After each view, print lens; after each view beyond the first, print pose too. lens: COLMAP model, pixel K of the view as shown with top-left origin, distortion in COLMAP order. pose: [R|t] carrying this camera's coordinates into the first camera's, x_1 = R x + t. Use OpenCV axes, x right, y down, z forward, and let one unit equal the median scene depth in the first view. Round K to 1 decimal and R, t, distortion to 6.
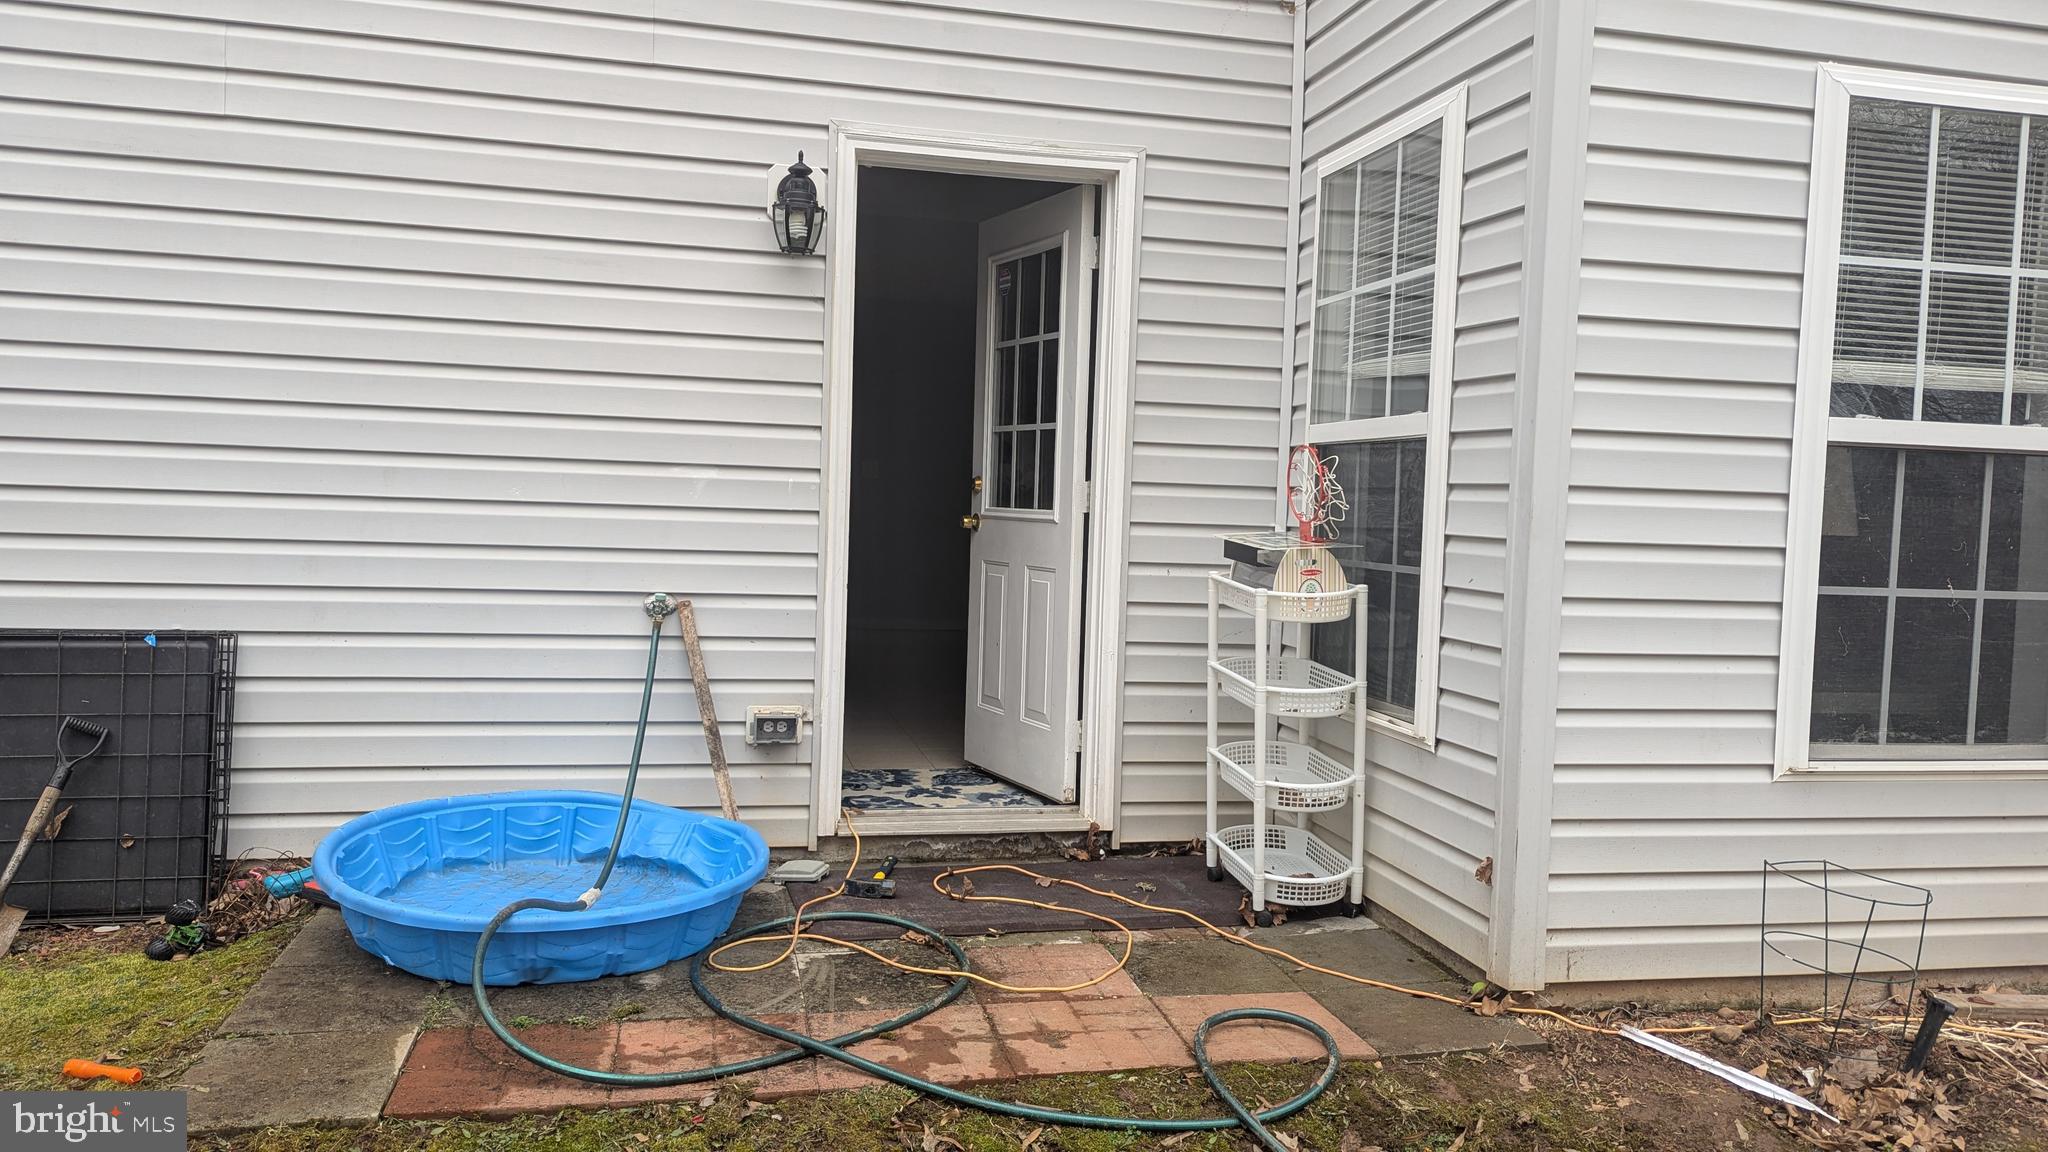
lens RADIAL K [[1448.5, 0, 1006.1], [0, 1448.5, 566.2], [0, 0, 1]] dist [0.063908, -0.062483]
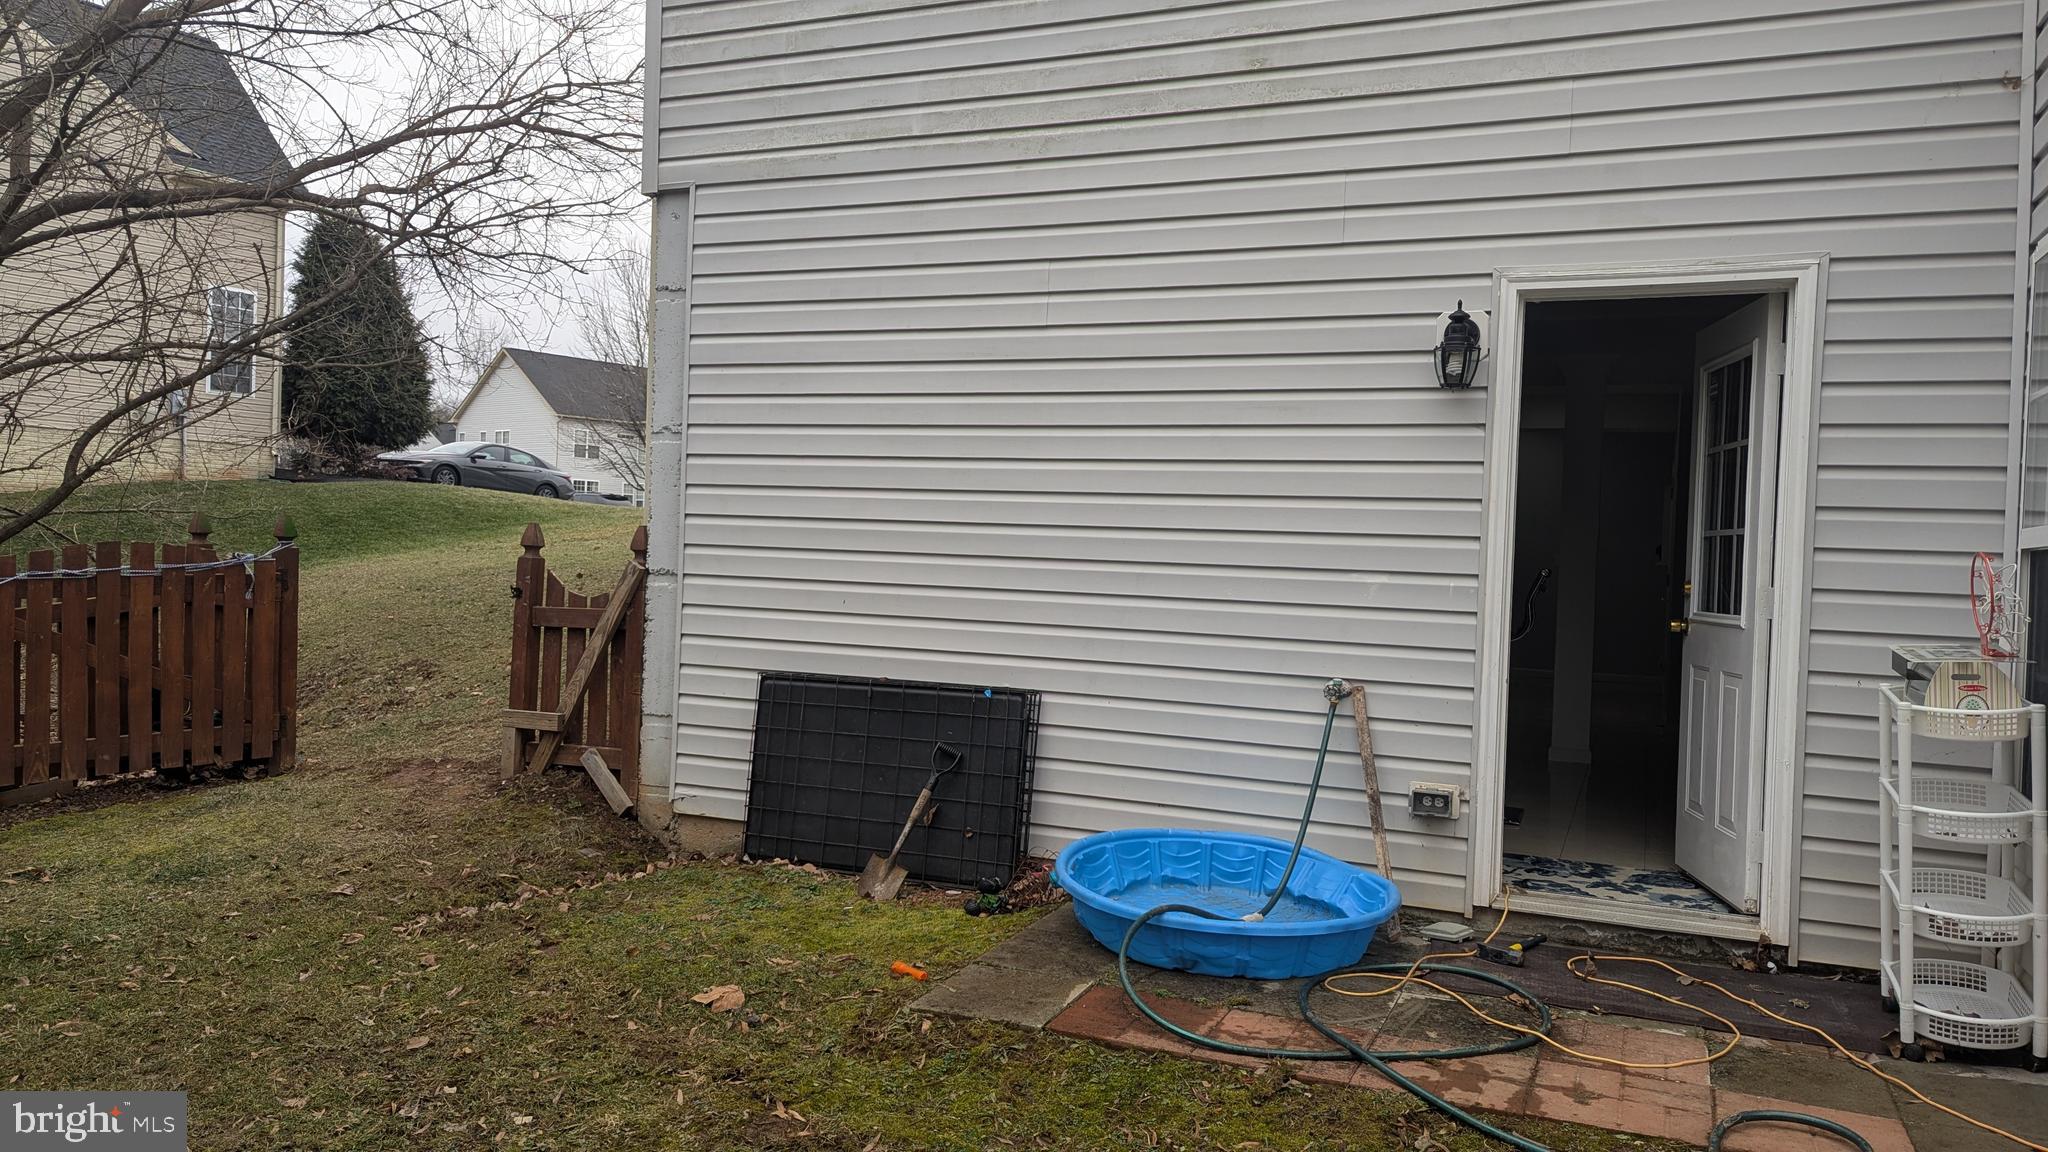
lens RADIAL K [[1442.7, 0, 1017.0], [0, 1442.7, 587.3], [0, 0, 1]] dist [0.063500, -0.061060]
pose [[0.812283, 0.009464, -0.583187, 0.258734], [-0.040049, 0.998413, -0.039580, 0.001450], [0.581887, 0.055506, 0.811373, -0.129120]]
